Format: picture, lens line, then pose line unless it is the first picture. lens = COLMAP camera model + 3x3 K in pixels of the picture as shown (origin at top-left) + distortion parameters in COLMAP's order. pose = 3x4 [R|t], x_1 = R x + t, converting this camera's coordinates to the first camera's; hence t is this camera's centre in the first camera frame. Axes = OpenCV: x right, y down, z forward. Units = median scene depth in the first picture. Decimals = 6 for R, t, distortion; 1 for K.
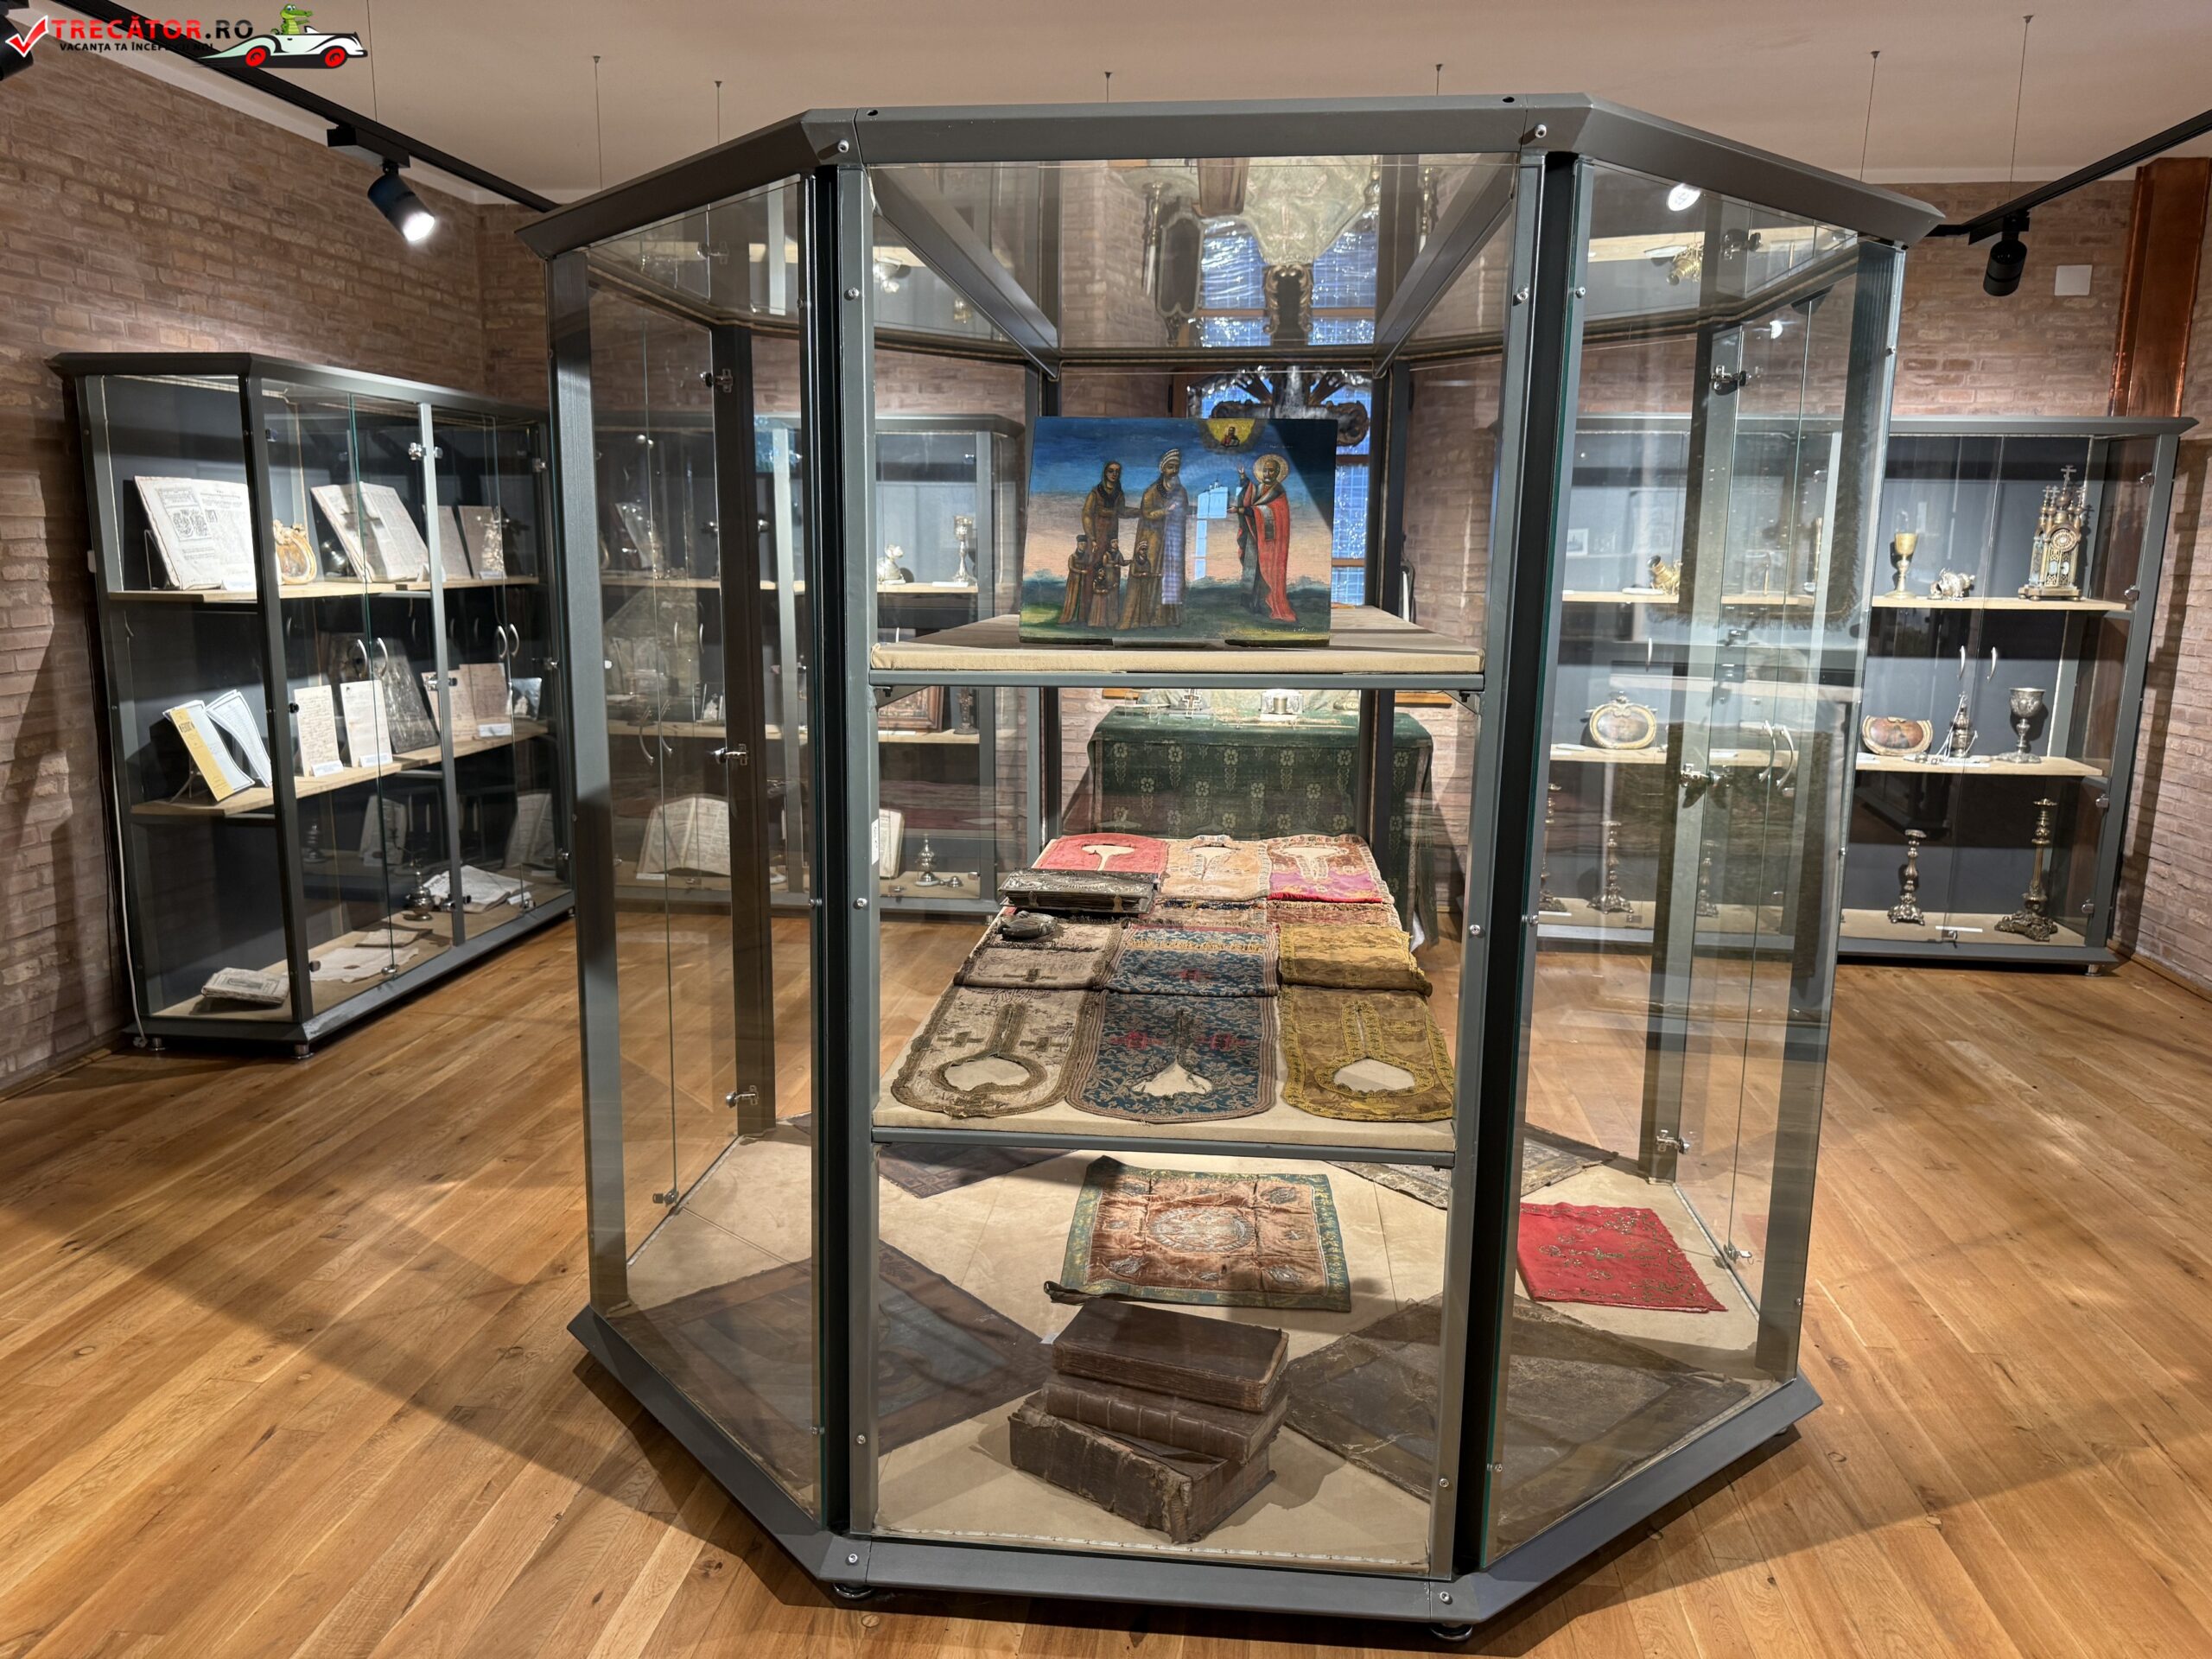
lens RADIAL K [[1561.4, 0, 1094.2], [0, 1561.4, 830.1], [0, 0, 1]] dist [0.029169, -0.030344]
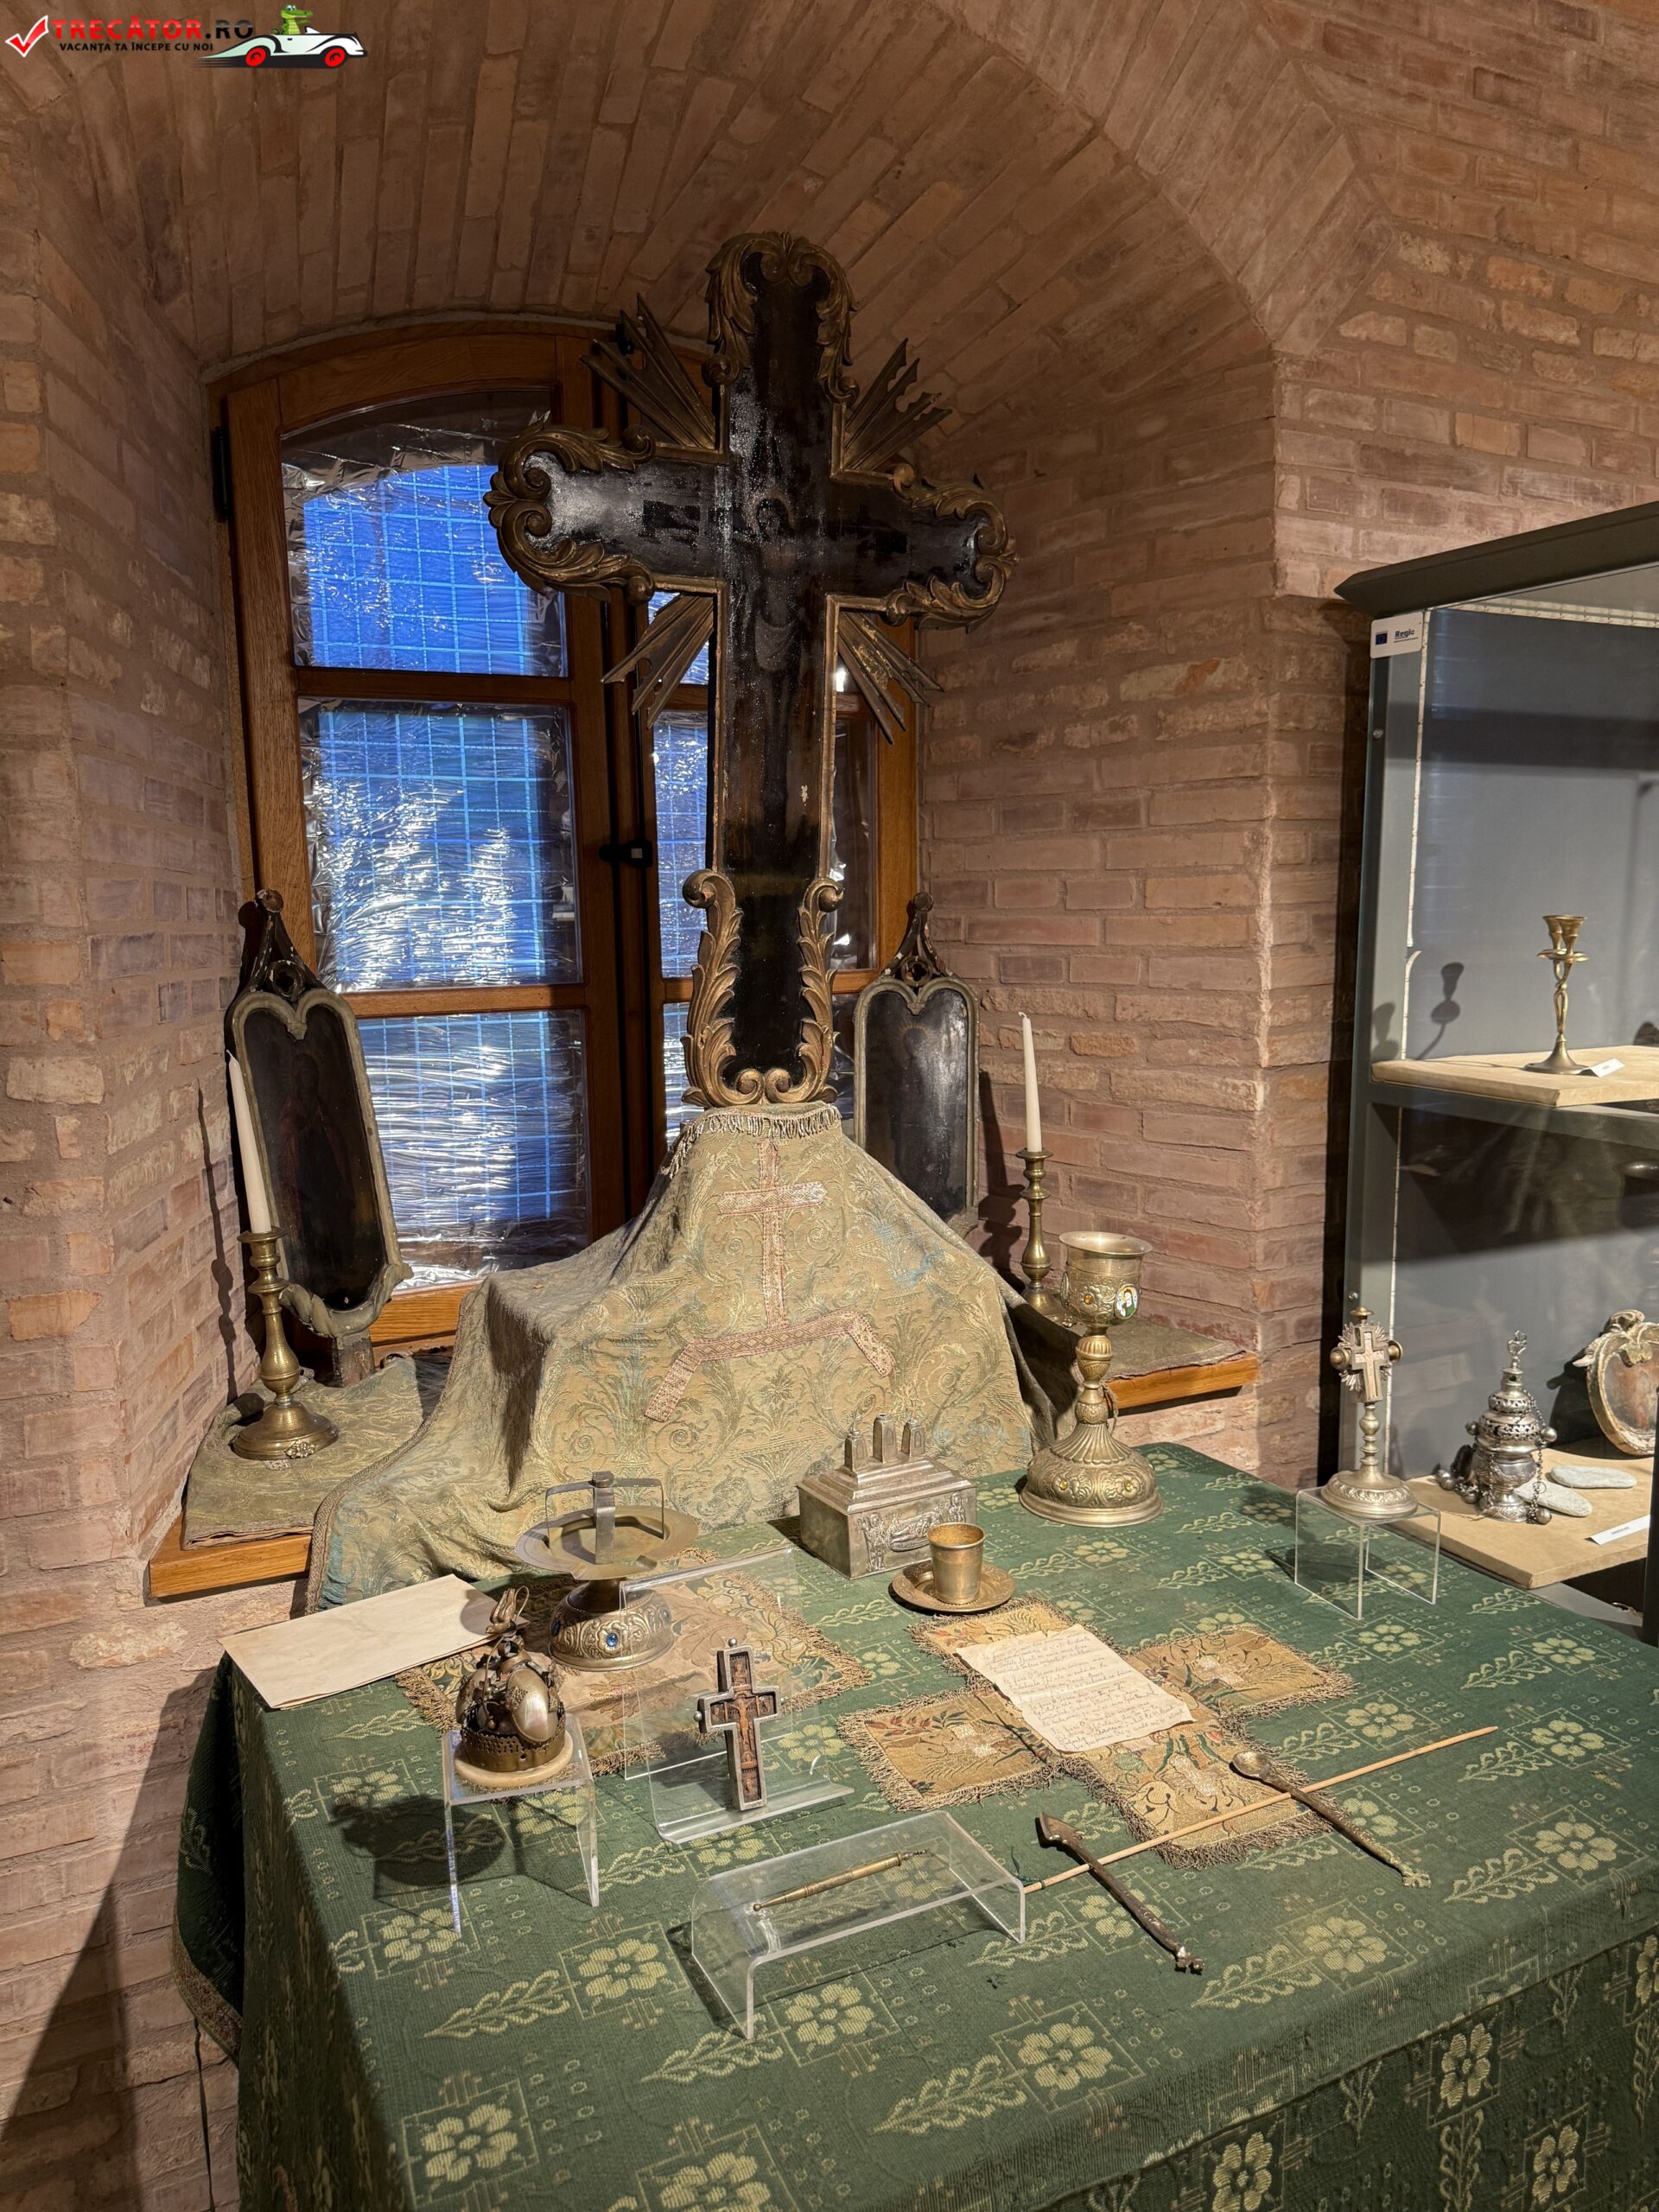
lens RADIAL K [[1561.4, 0, 846.2], [0, 1561.4, 1129.6], [0, 0, 1]] dist [0.029169, -0.030344]
pose [[0.833162, -0.109102, 0.542160, -0.055804], [0.124233, 0.992214, 0.008754, -0.280283], [-0.538894, 0.060060, 0.840230, 1.386651]]
